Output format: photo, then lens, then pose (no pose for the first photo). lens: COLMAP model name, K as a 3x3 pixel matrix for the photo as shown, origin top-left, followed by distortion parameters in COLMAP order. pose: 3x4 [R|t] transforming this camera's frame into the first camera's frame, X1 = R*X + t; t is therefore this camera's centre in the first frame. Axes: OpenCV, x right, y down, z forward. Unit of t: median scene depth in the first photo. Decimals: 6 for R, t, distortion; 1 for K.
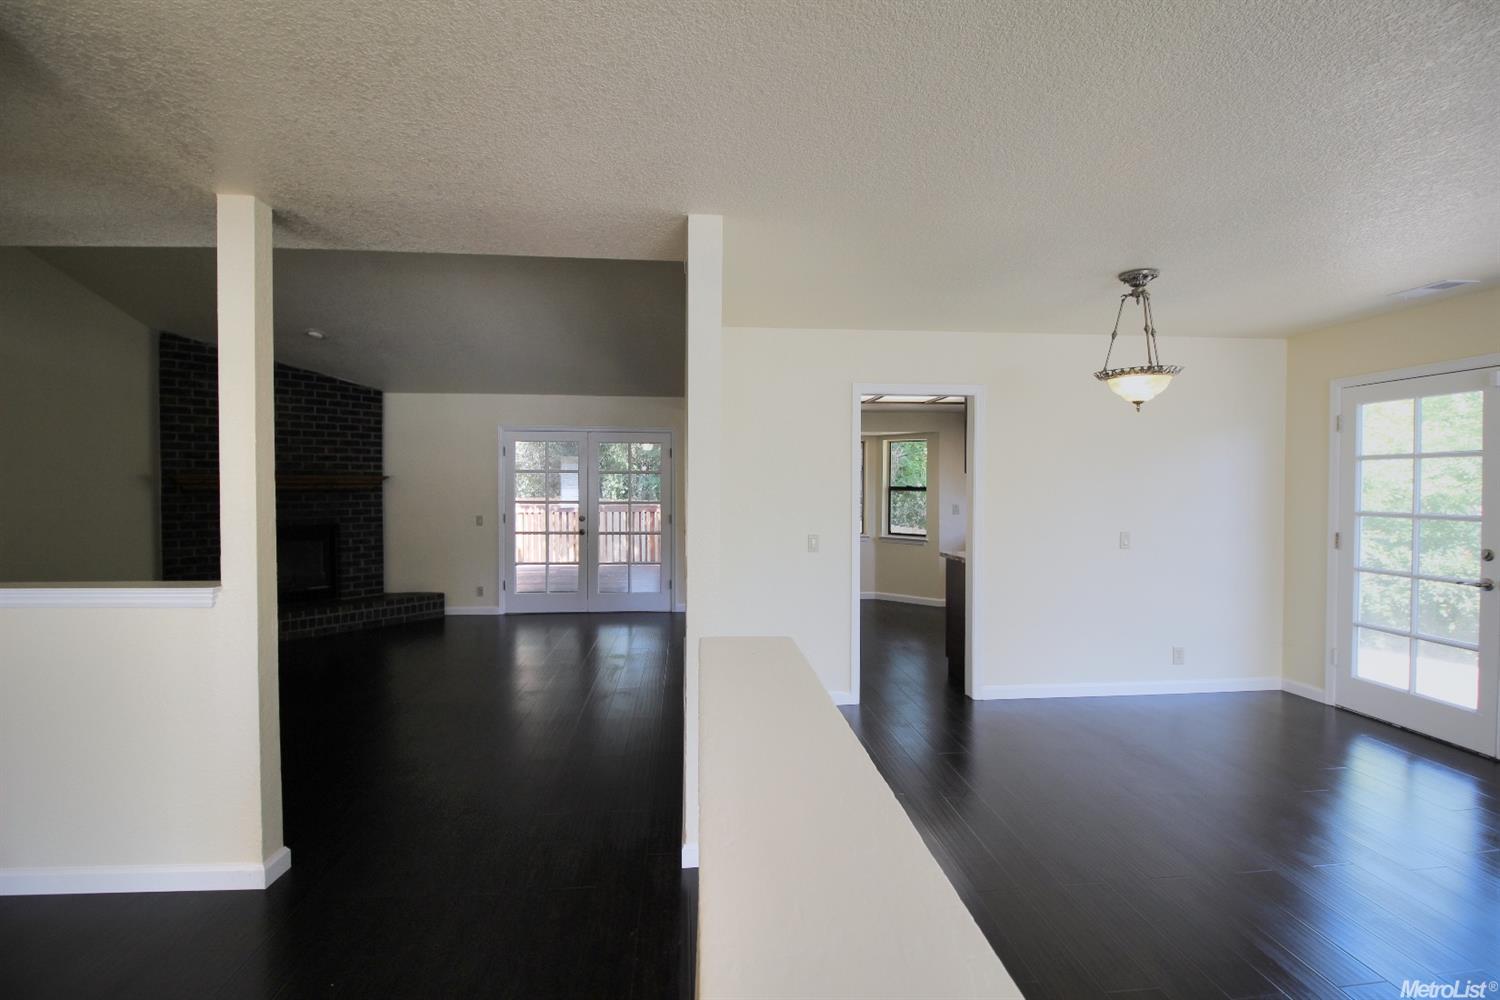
lens RADIAL K [[695.9, 0, 750.5], [0, 695.9, 494.5], [0, 0, 1]] dist [-0.000202, -0.000285]
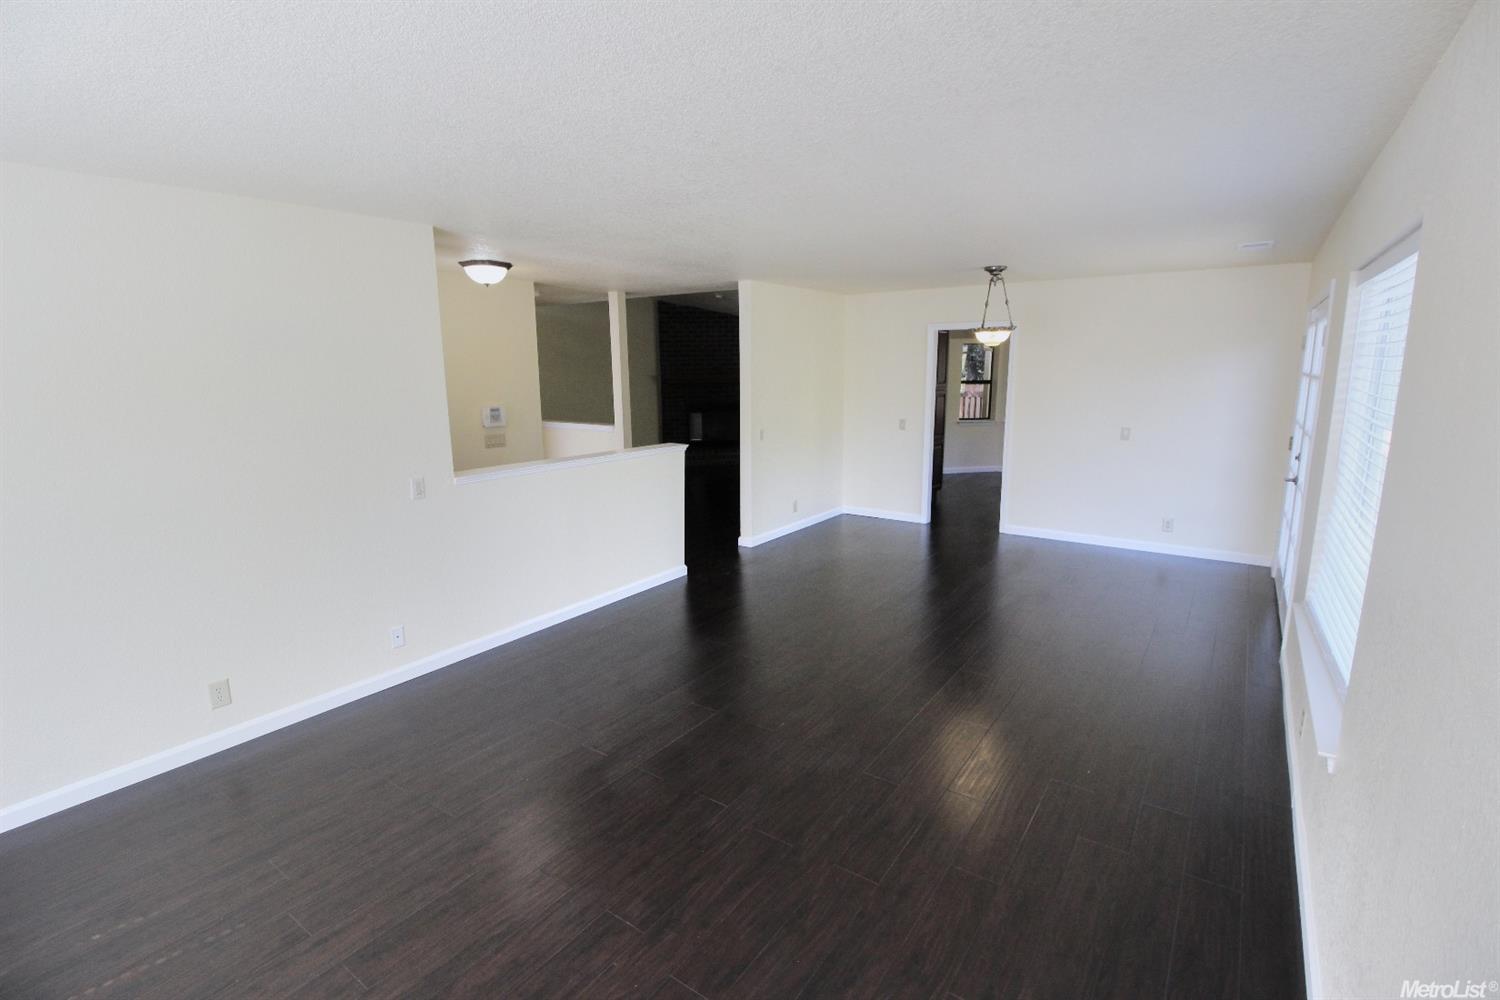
lens RADIAL K [[696.6, 0, 750.0], [0, 696.6, 500.0], [0, 0, 1]] dist [-0.019147, -0.000797]
pose [[0.782923, 0.106817, -0.612880, 0.377282], [0.002160, 0.984677, 0.174375, -0.020034], [0.622115, -0.137846, 0.770695, -0.228115]]
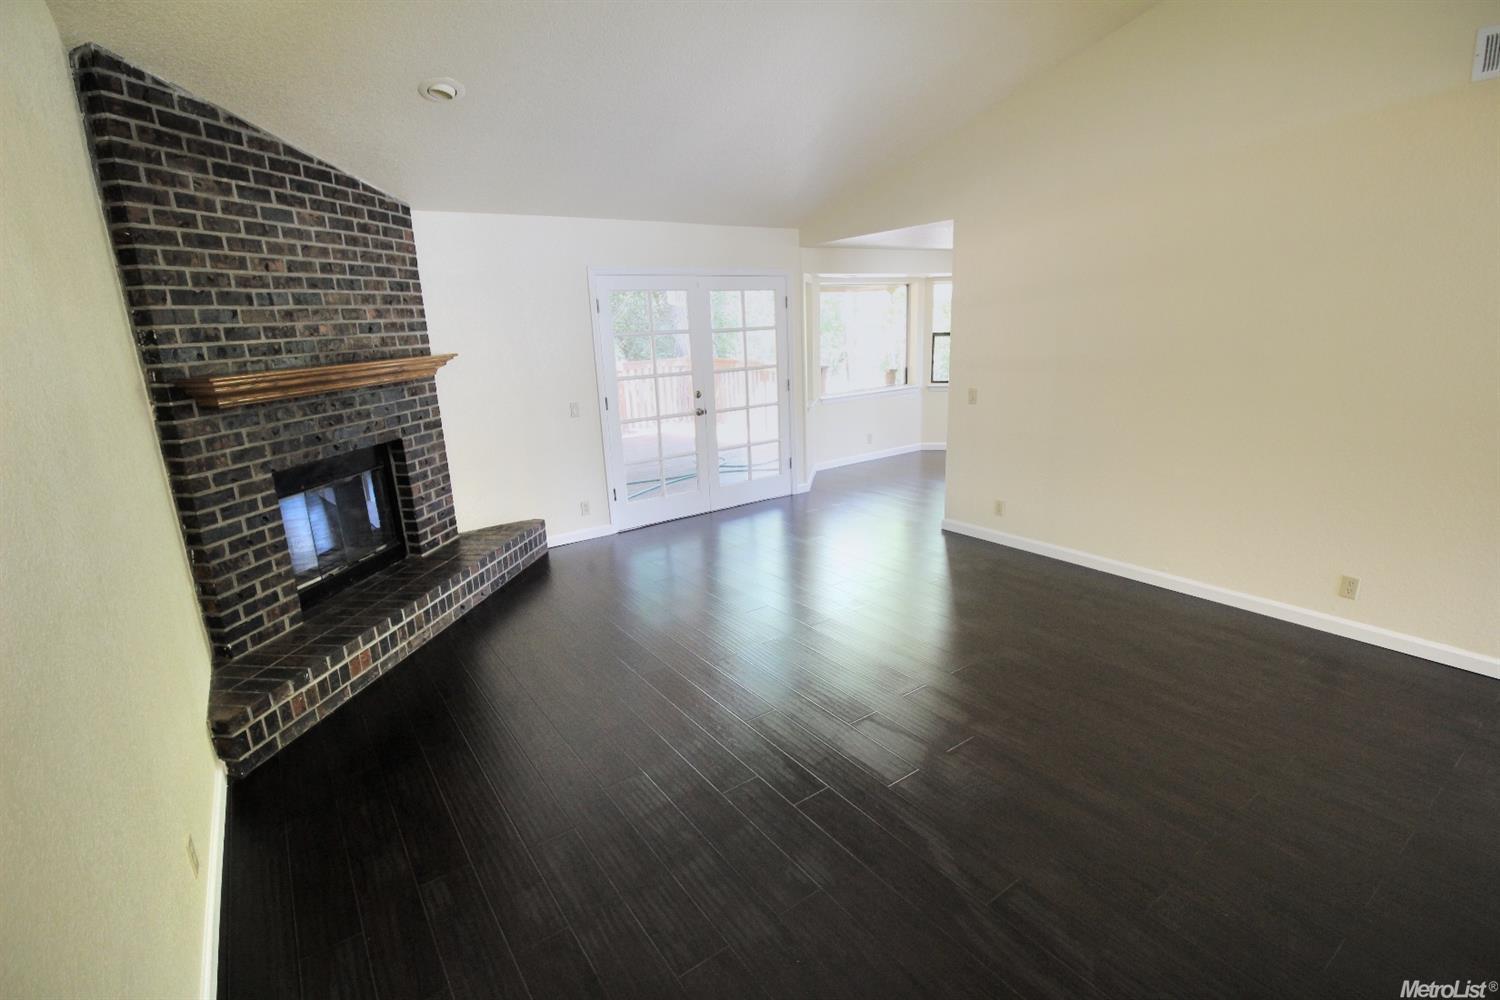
lens RADIAL K [[696.6, 0, 750.0], [0, 696.6, 500.0], [0, 0, 1]] dist [-0.019147, -0.000797]
pose [[0.864233, -0.159487, 0.477143, -0.621384], [0.045597, 0.969349, 0.241421, -0.037396], [-0.501022, -0.186887, 0.845015, 0.327287]]
